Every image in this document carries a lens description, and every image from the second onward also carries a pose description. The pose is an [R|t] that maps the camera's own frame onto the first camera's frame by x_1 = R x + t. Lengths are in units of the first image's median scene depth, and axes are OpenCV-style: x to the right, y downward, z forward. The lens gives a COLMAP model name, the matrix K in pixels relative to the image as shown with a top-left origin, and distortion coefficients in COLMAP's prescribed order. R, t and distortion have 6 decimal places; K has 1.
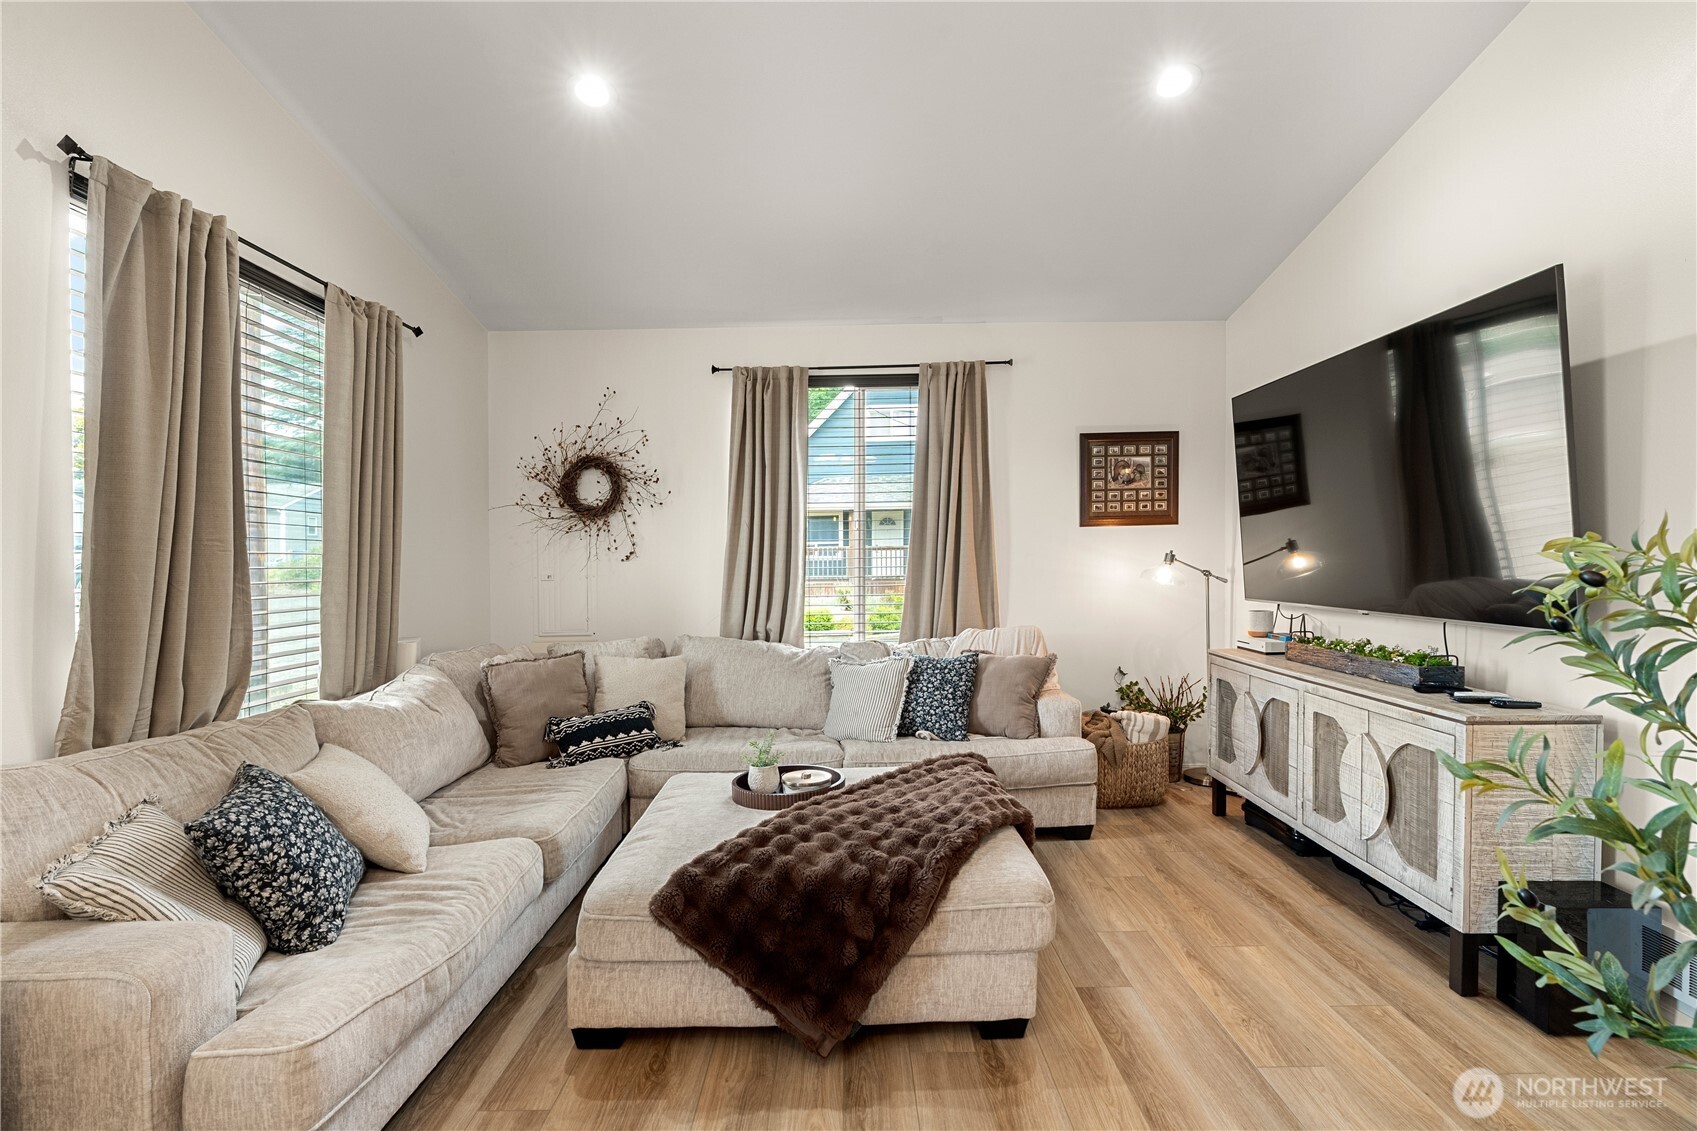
lens RADIAL K [[788.9, 0, 870.6], [0, 788.9, 570.9], [0, 0, 1]] dist [-0.001152, 0.000375]
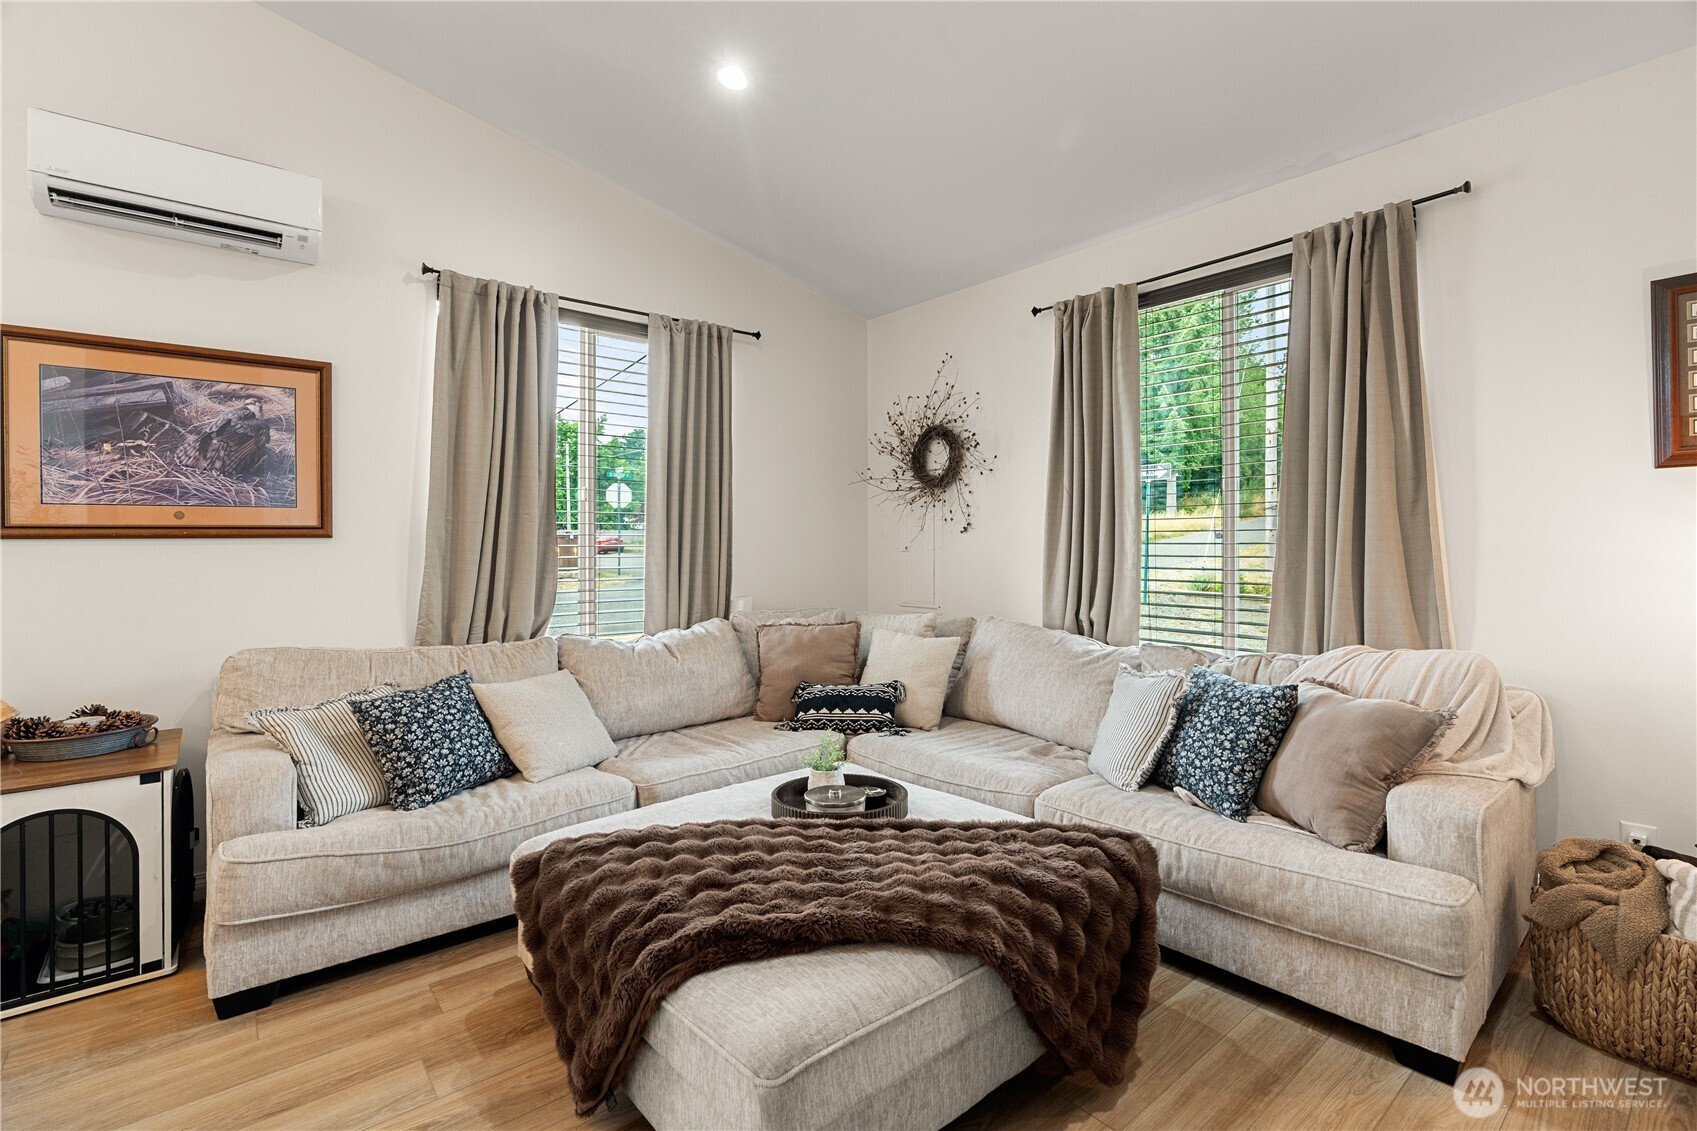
lens RADIAL K [[789.1, 0, 848.2], [0, 789.1, 532.3], [0, 0, 1]] dist [-0.018358, 0.014000]
pose [[0.629838, 0.004496, -0.776713, 0.425726], [-0.019194, 0.999768, -0.009777, -0.001679], [0.776489, 0.021067, 0.629778, 0.376292]]
